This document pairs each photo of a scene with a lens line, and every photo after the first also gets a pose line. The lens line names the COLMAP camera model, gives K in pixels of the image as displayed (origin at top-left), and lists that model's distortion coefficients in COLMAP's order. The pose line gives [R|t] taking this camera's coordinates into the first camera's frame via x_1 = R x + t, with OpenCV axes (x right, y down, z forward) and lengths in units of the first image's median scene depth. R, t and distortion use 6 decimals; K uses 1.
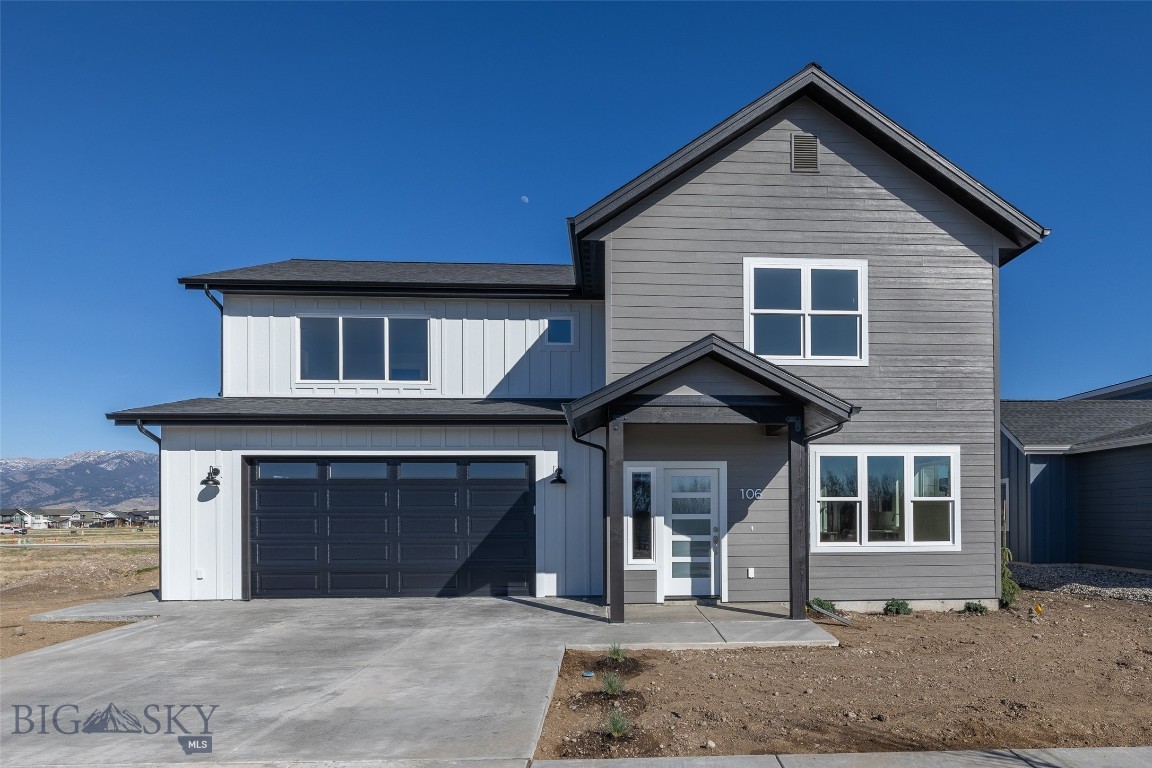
lens RADIAL K [[729.2, 0, 656.5], [0, 729.2, 512.7], [0, 0, 1]] dist [0.002332, 0.000347]
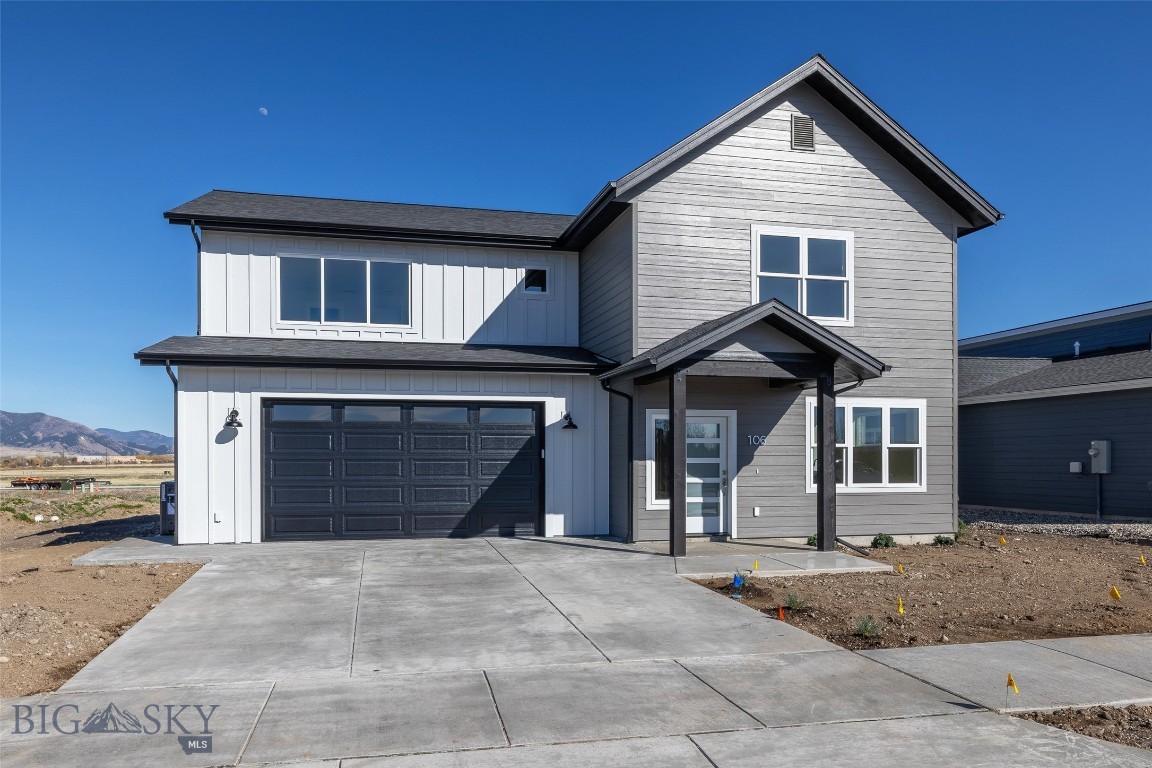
lens RADIAL K [[769.5, 0, 528.9], [0, 769.5, 463.5], [0, 0, 1]] dist [-0.001755, 0.000424]
pose [[0.988902, 0.003135, 0.148537, -0.373218], [-0.004263, 0.999964, 0.007279, 0.002671], [-0.148509, -0.007832, 0.988880, -0.094878]]
